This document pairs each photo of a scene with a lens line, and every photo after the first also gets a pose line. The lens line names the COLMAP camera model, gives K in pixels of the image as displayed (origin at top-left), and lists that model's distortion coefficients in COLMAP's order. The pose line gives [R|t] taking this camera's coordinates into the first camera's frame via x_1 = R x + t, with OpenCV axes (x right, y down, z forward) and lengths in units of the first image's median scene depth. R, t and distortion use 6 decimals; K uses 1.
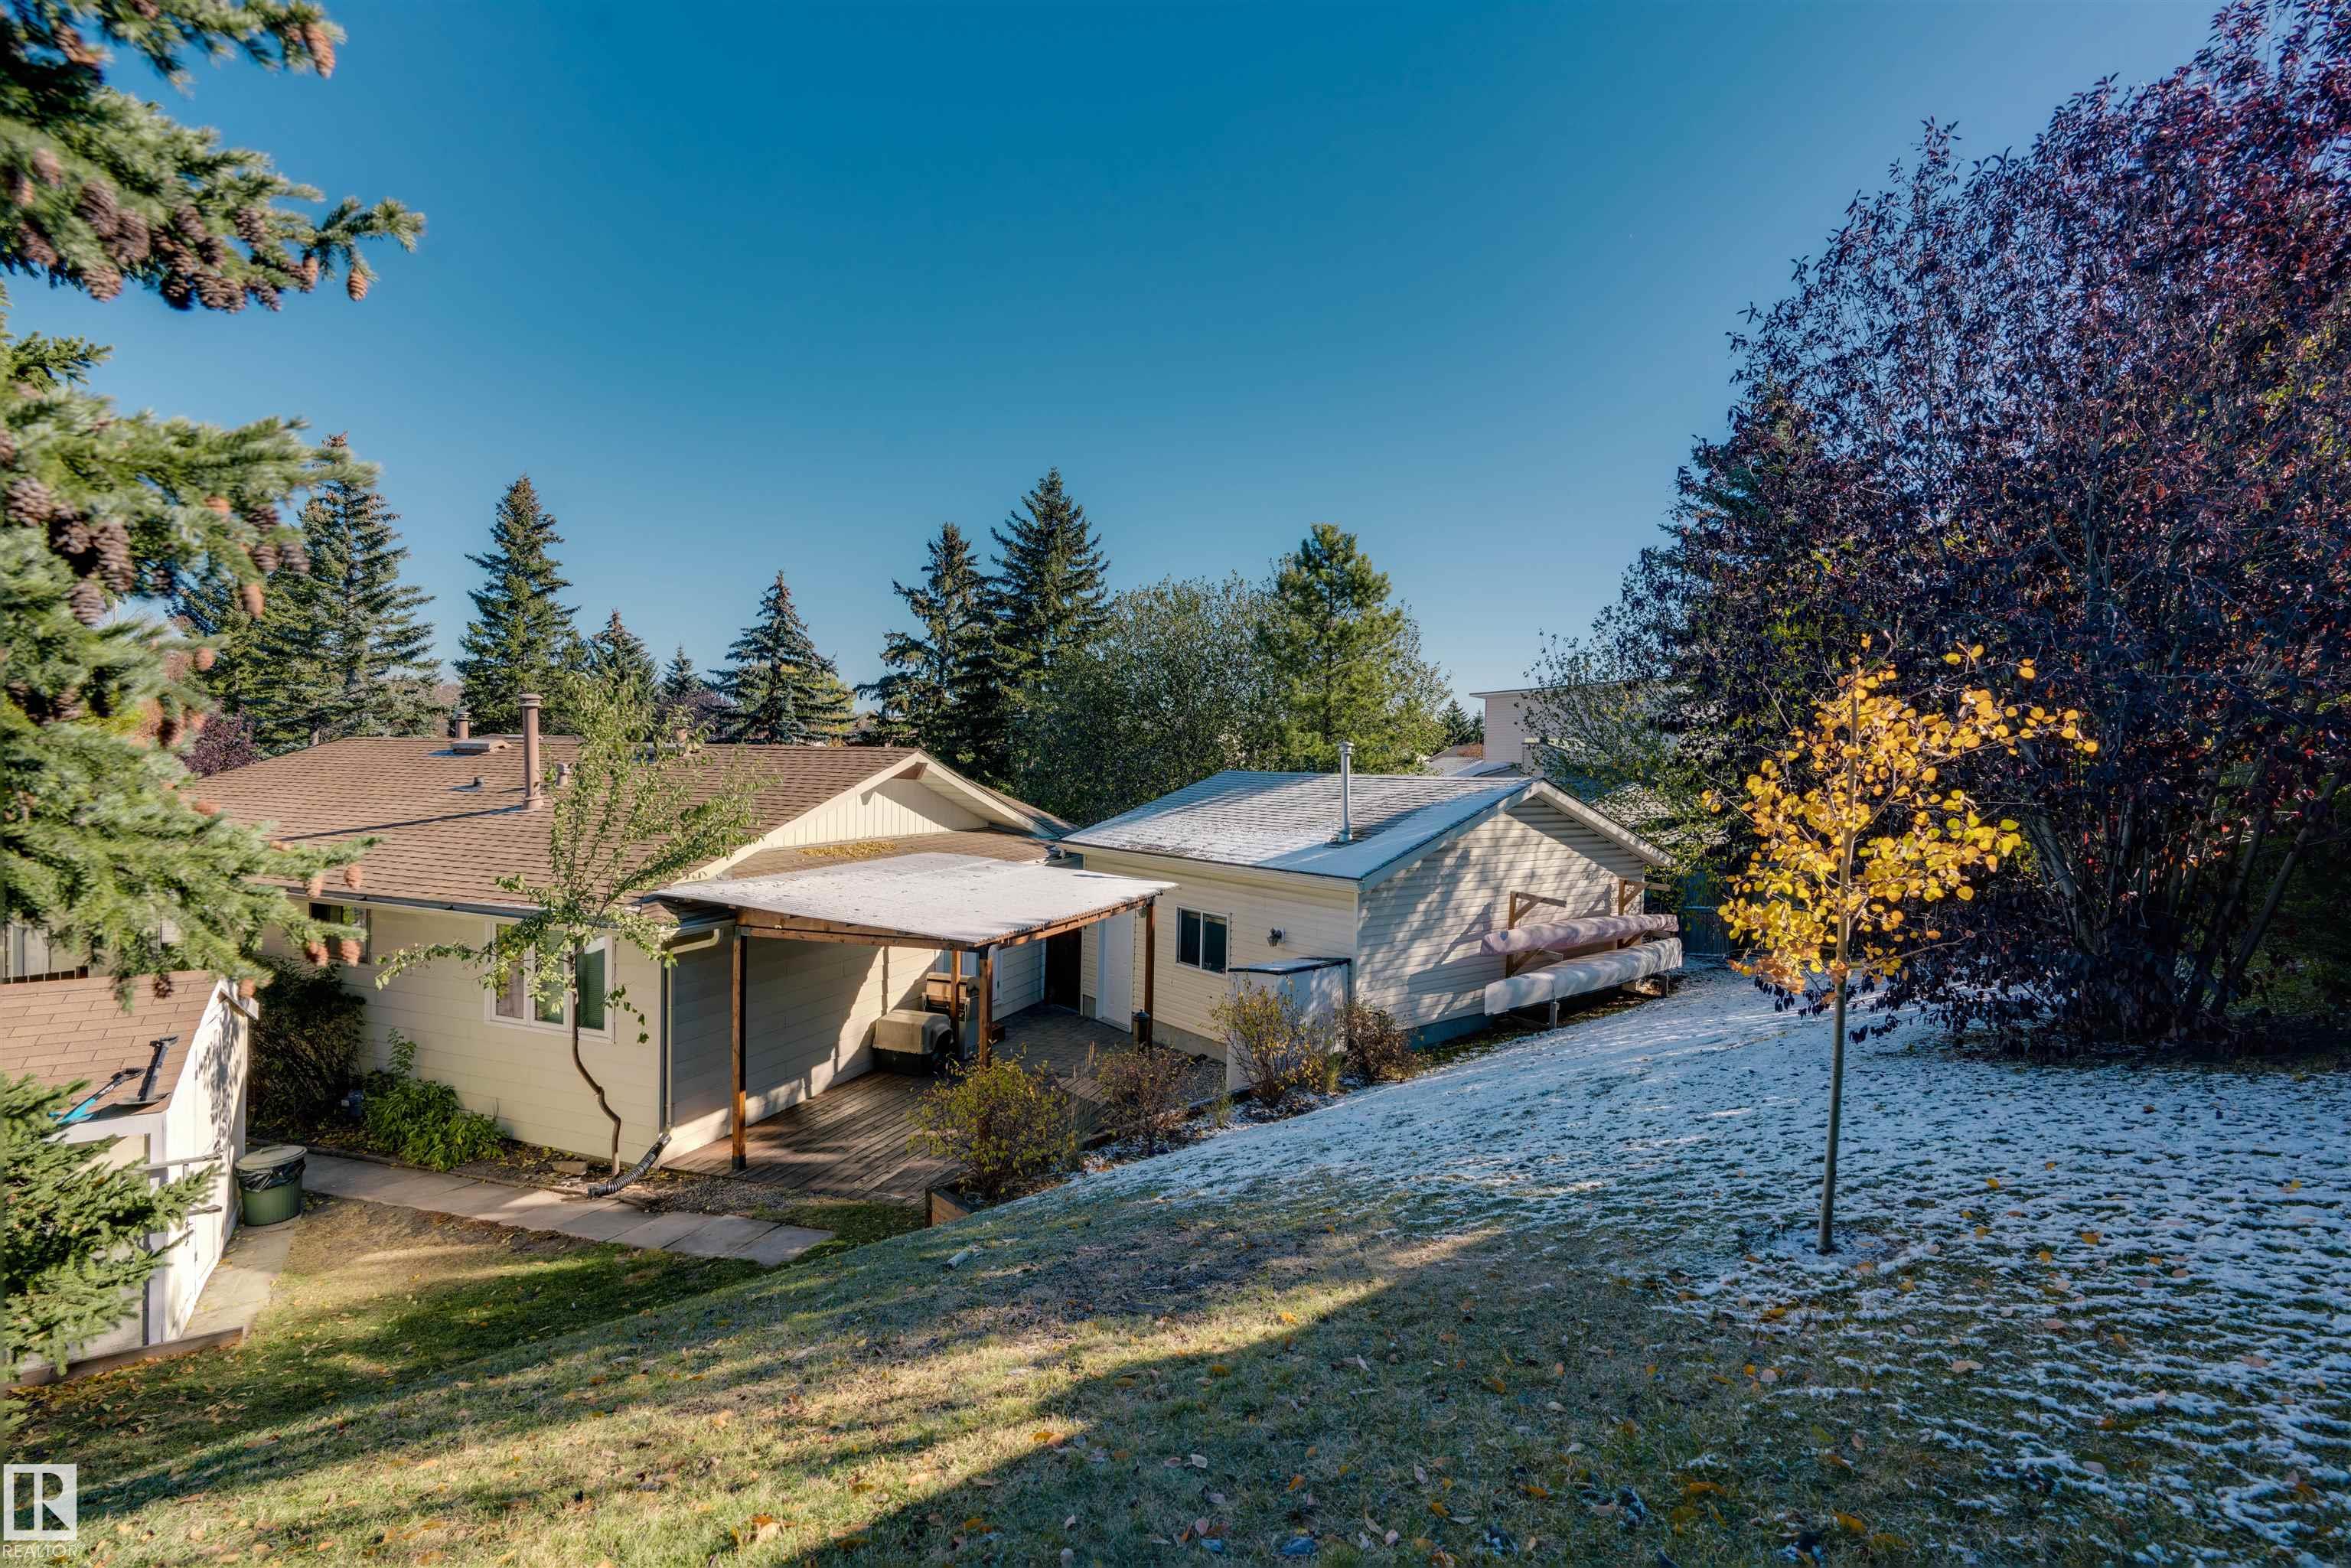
lens RADIAL K [[1054.5, 0, 1185.6], [0, 1054.5, 789.5], [0, 0, 1]] dist [-0.000818, 0.001070]
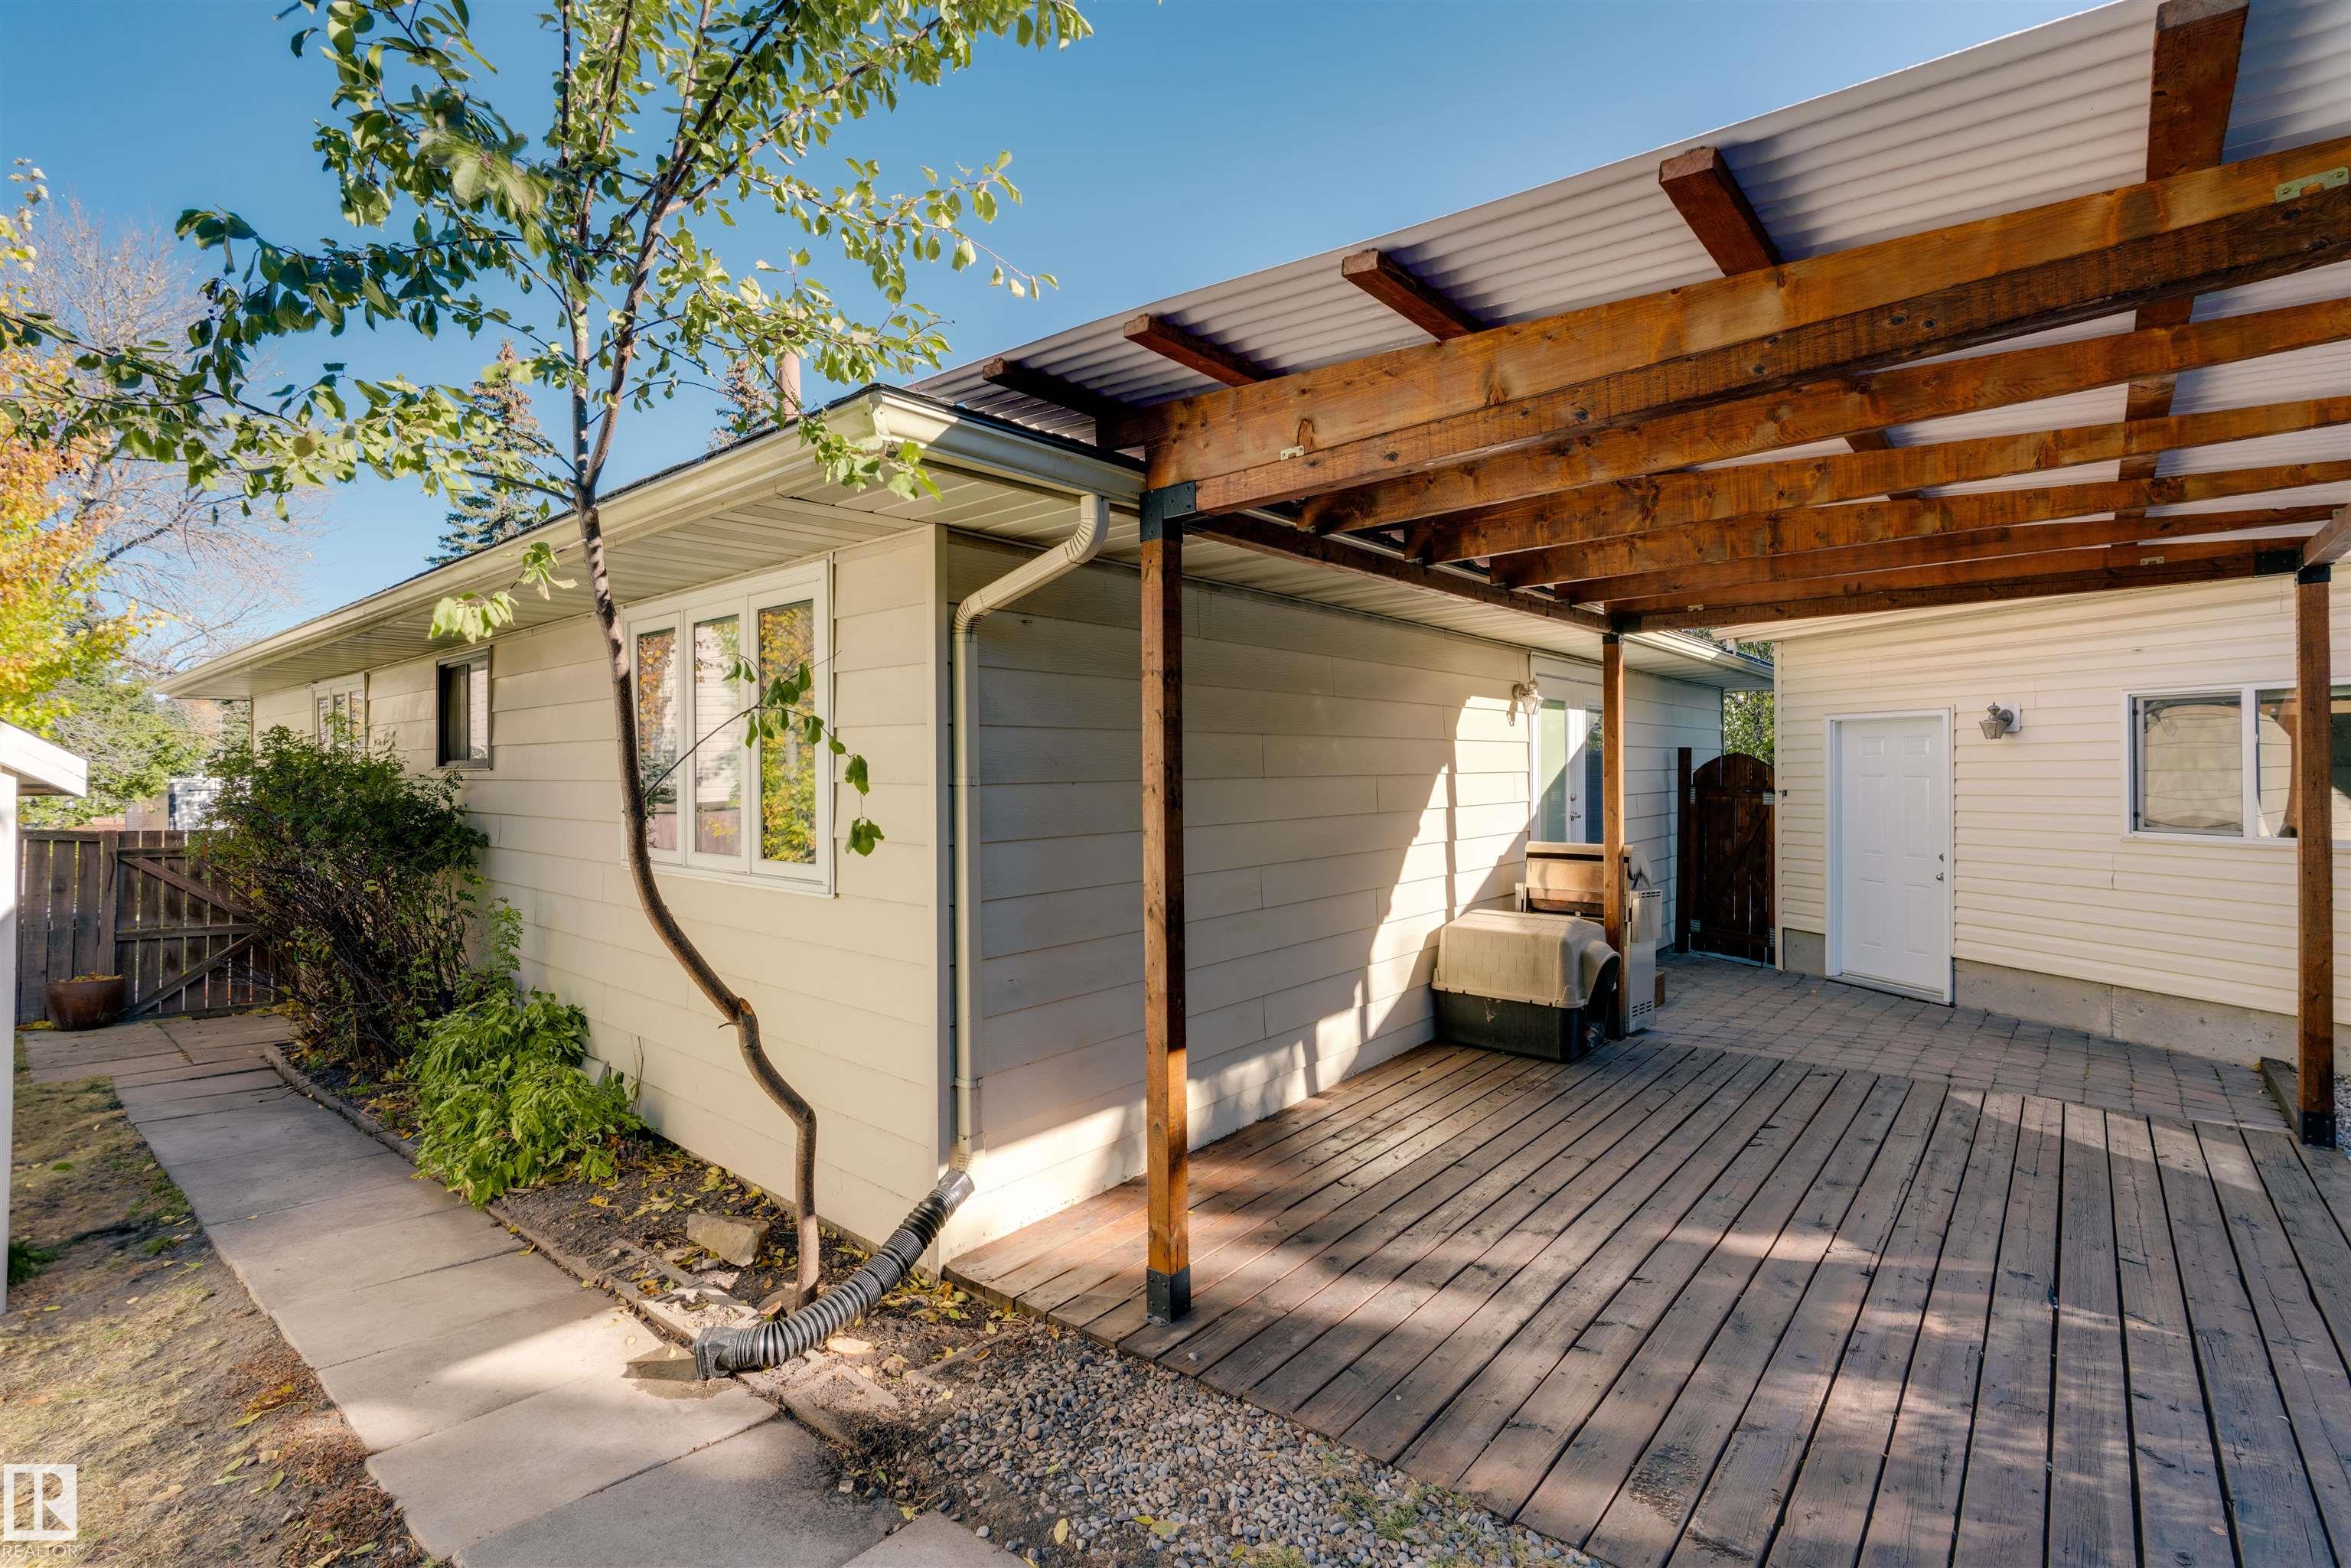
lens RADIAL K [[1068.2, 0, 1174.1], [0, 1068.2, 760.9], [0, 0, 1]] dist [-0.001637, 0.000379]
pose [[0.934094, -0.027787, -0.355944, -0.226161], [0.016427, 0.999256, -0.034899, 0.155888], [0.356648, 0.026752, 0.933856, 0.520966]]
